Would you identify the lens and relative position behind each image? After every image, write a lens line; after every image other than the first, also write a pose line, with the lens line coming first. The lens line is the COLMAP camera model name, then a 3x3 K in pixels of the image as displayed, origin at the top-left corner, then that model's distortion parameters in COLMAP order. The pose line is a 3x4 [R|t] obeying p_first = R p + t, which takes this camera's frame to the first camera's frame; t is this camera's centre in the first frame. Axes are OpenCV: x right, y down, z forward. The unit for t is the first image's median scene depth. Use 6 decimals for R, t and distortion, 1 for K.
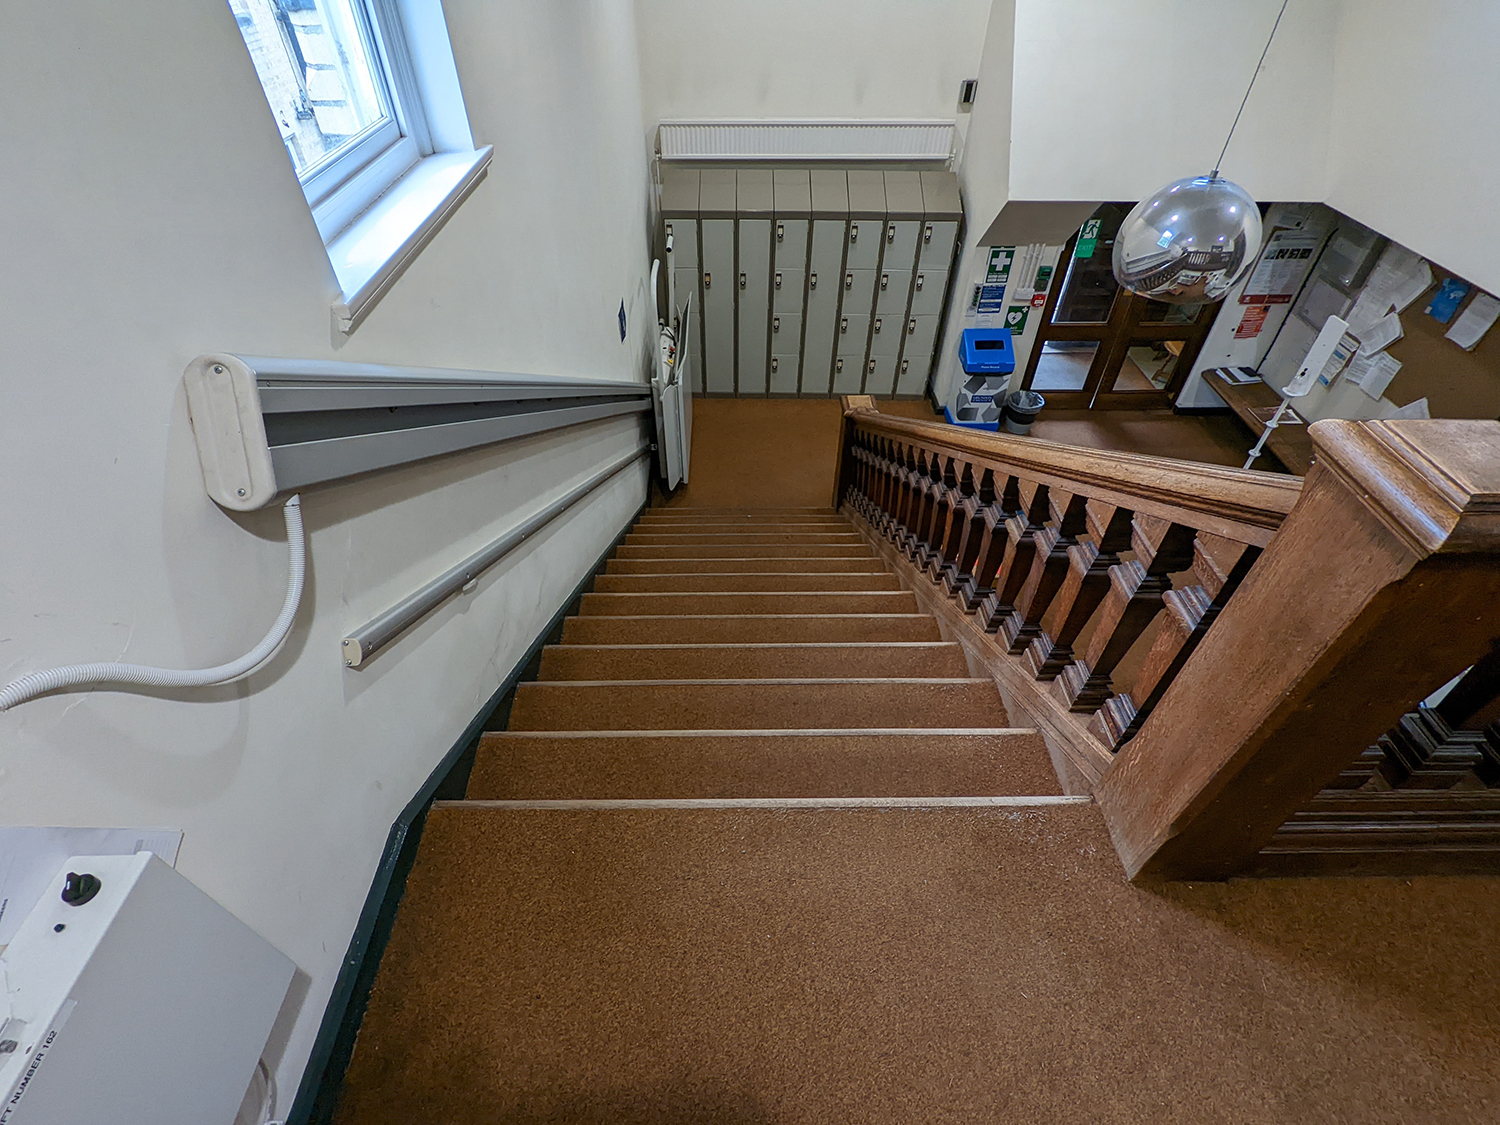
lens RADIAL K [[729.1, 0, 742.0], [0, 729.1, 565.7], [0, 0, 1]] dist [-0.001343, -0.001743]
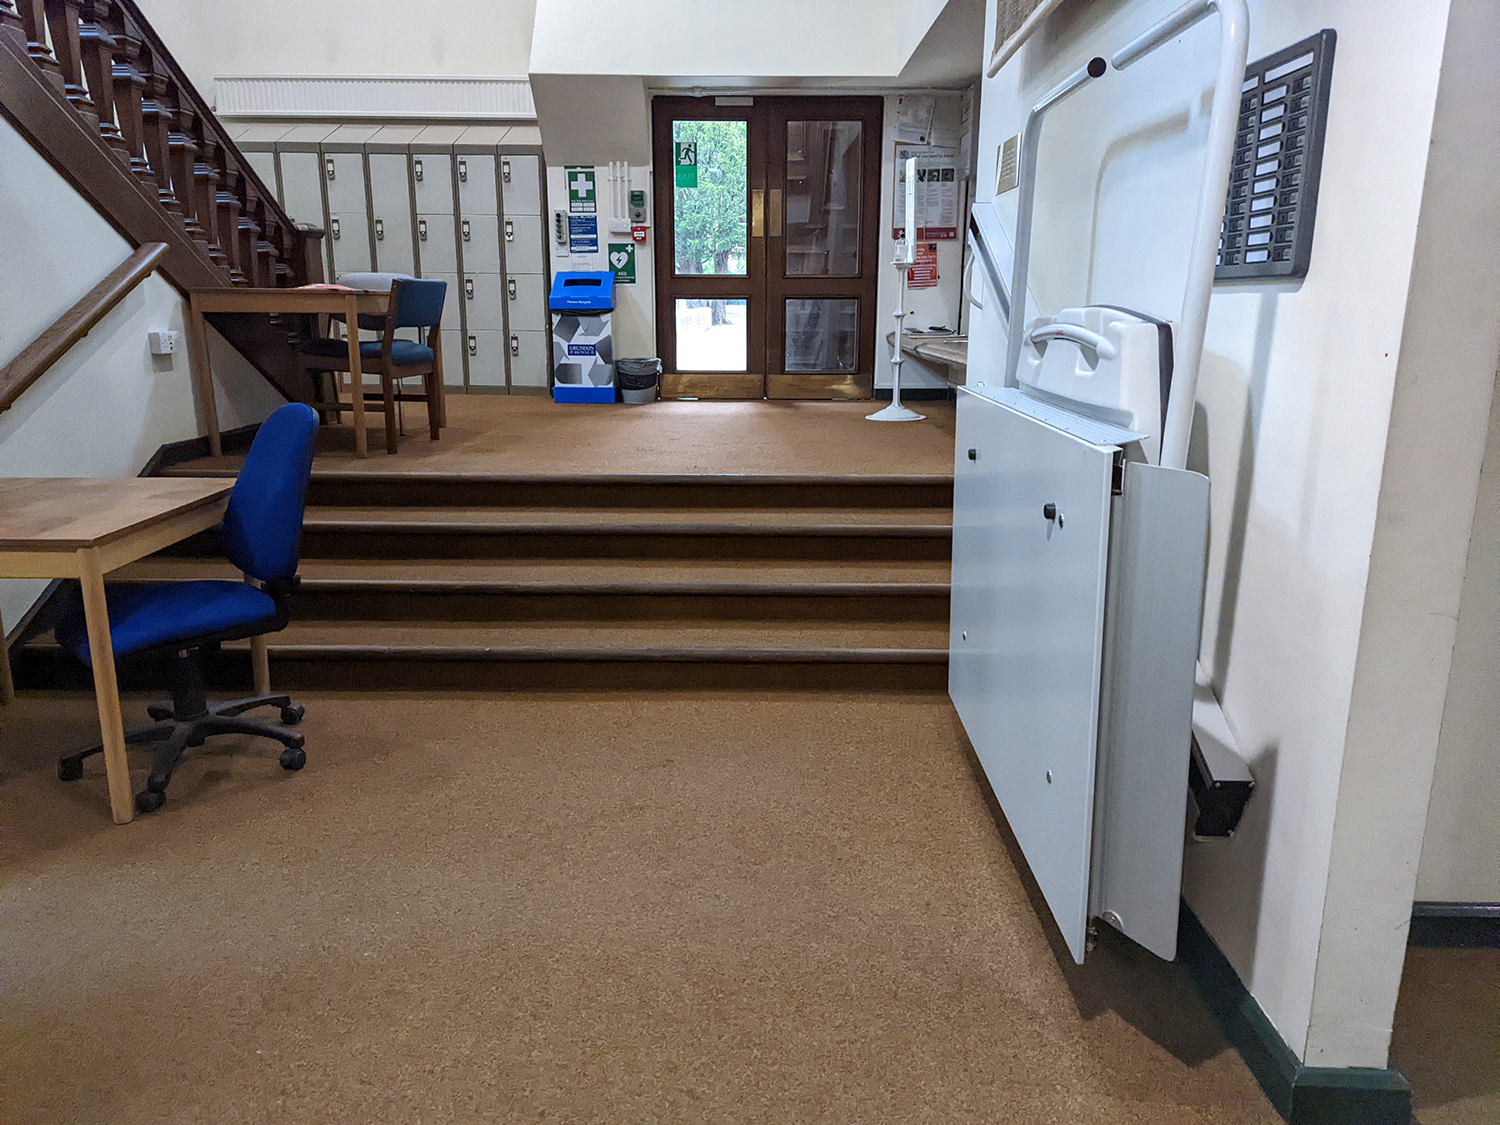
lens RADIAL K [[1058.9, 0, 753.9], [0, 1058.9, 558.0], [0, 0, 1]] dist [-0.002601, -0.000927]
pose [[0.999805, 0.002061, -0.019657, 0.549552], [-0.011489, 0.869845, -0.493191, 0.519726], [0.016082, 0.493321, 0.869699, 0.155441]]
